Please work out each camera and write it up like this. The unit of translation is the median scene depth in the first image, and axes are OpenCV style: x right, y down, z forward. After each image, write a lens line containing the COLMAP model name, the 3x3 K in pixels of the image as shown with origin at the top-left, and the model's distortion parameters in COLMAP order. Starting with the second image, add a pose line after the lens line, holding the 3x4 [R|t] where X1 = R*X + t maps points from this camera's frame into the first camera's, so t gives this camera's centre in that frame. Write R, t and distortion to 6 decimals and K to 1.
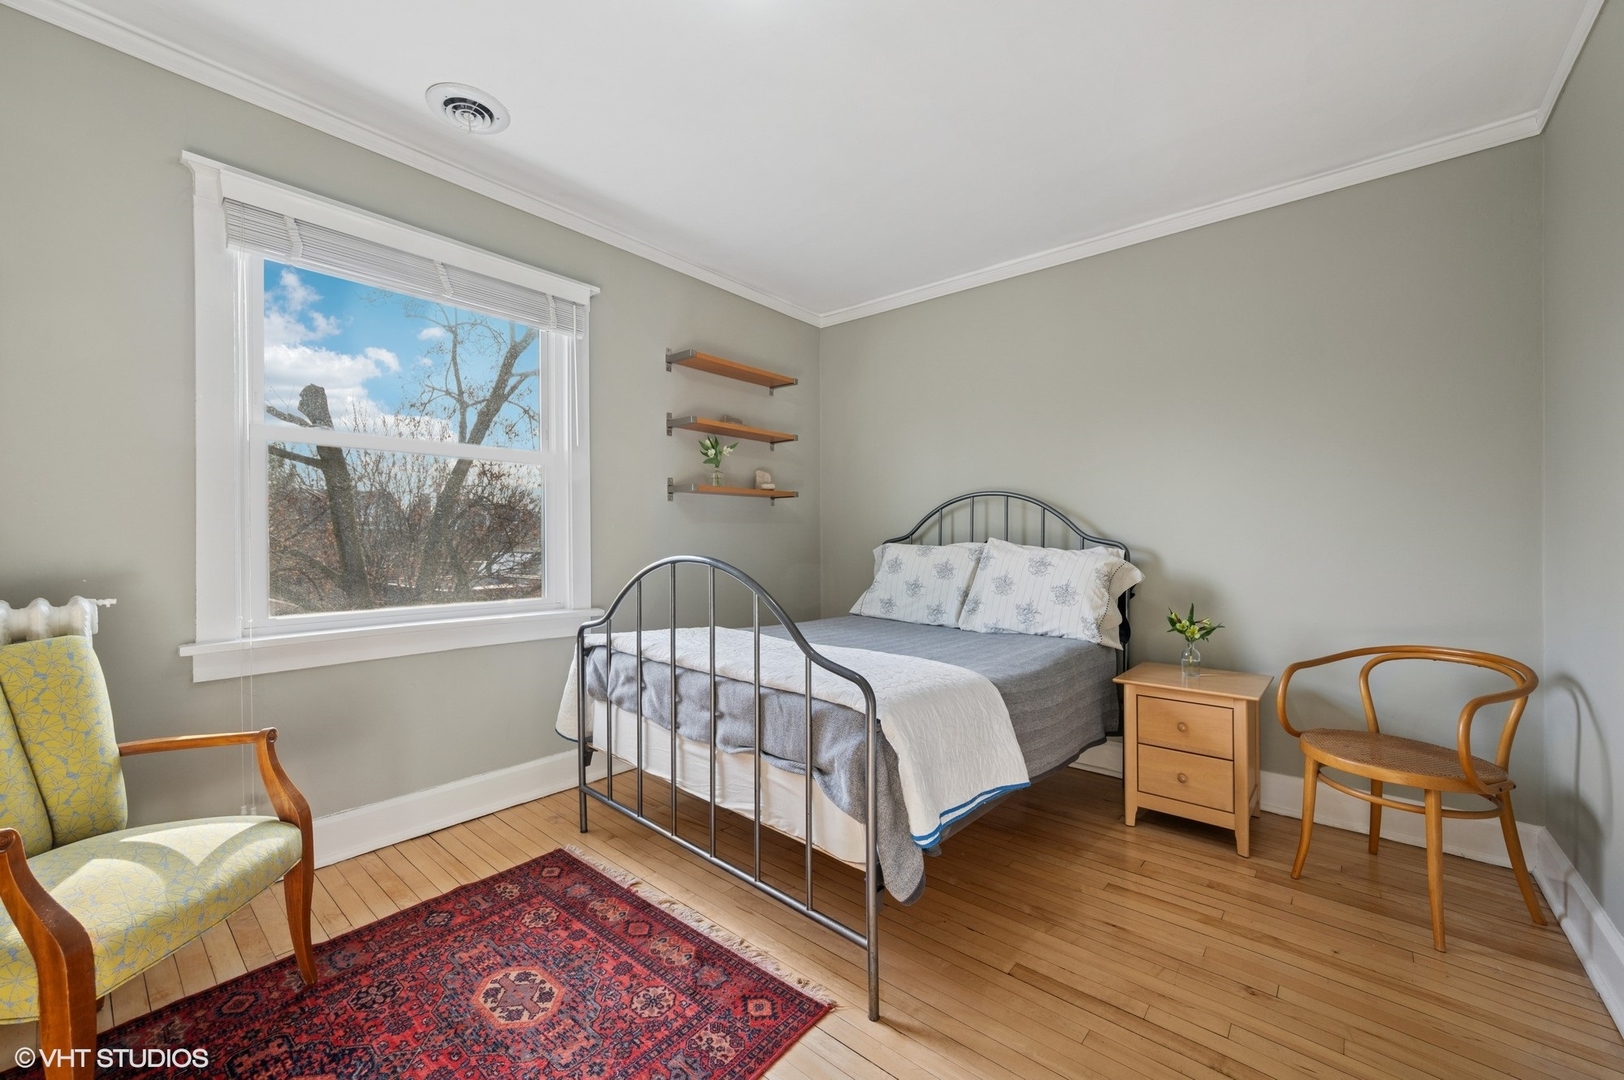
lens RADIAL K [[648.6, 0, 808.6], [0, 648.6, 534.5], [0, 0, 1]] dist [0.004533, 0.000385]
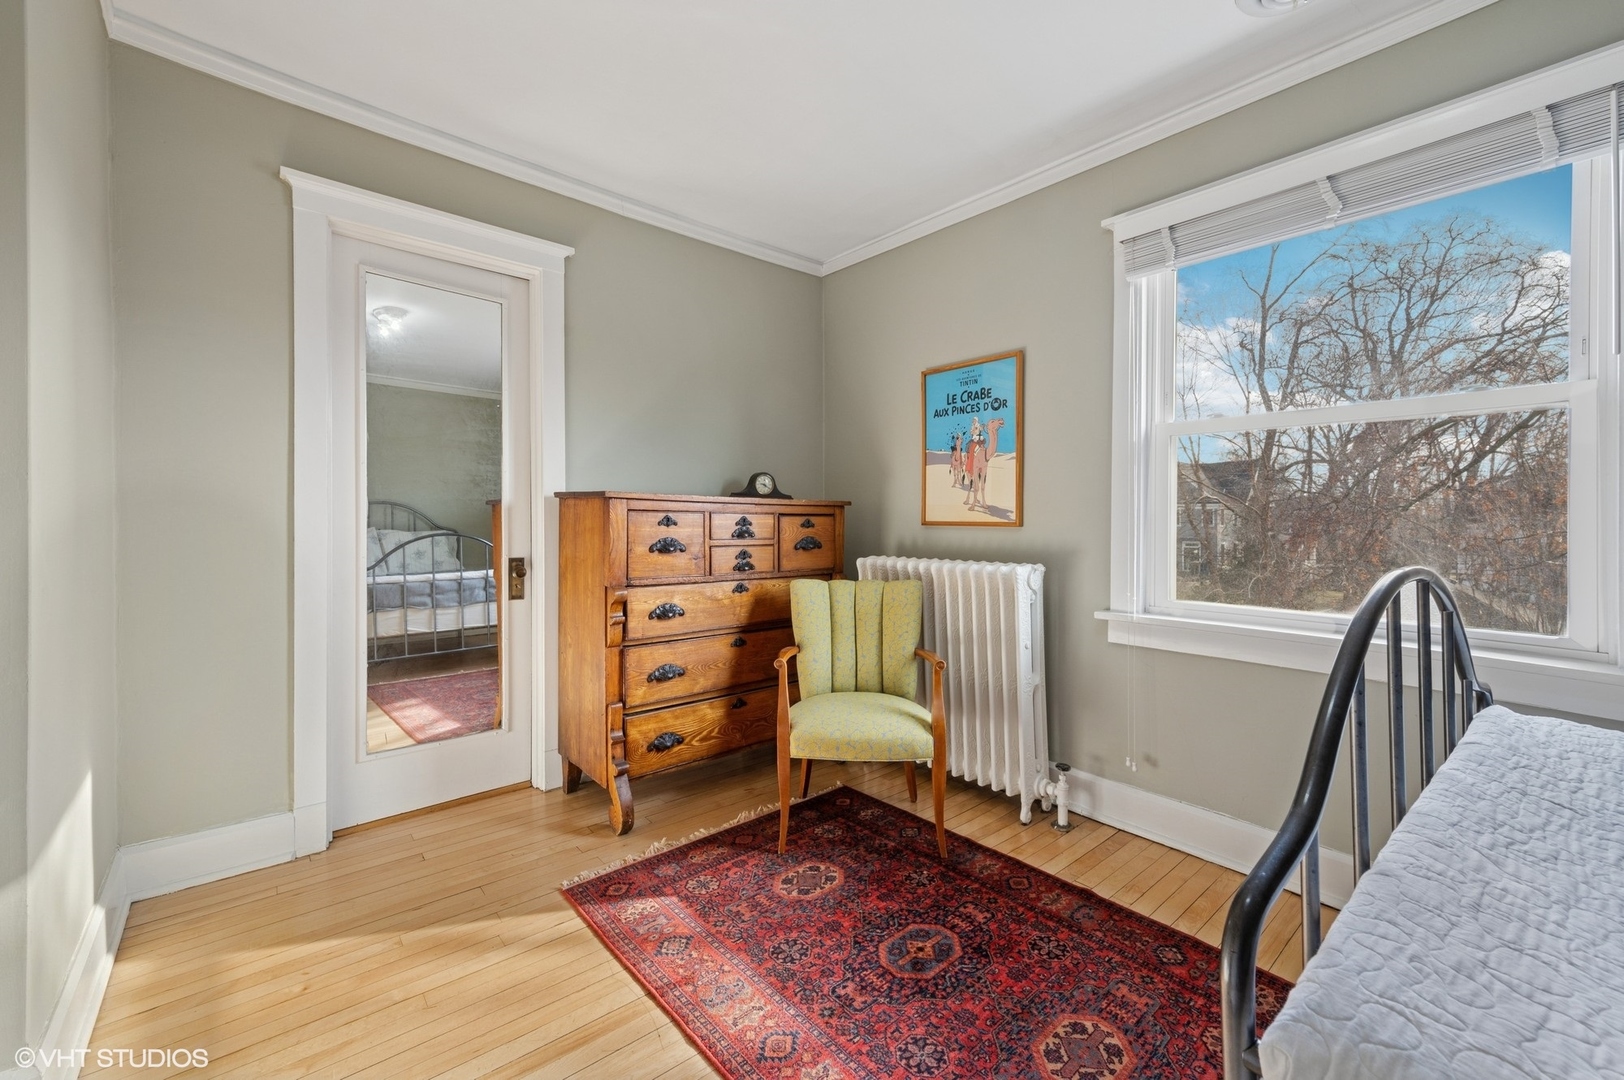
lens RADIAL K [[648.6, 0, 778.1], [0, 648.6, 518.4], [0, 0, 1]] dist [0.004533, 0.000385]
pose [[-0.182984, -0.005607, -0.983100, 0.475282], [-0.002675, 0.999983, -0.005205, -0.002312], [0.983112, 0.001677, -0.182995, 0.732735]]
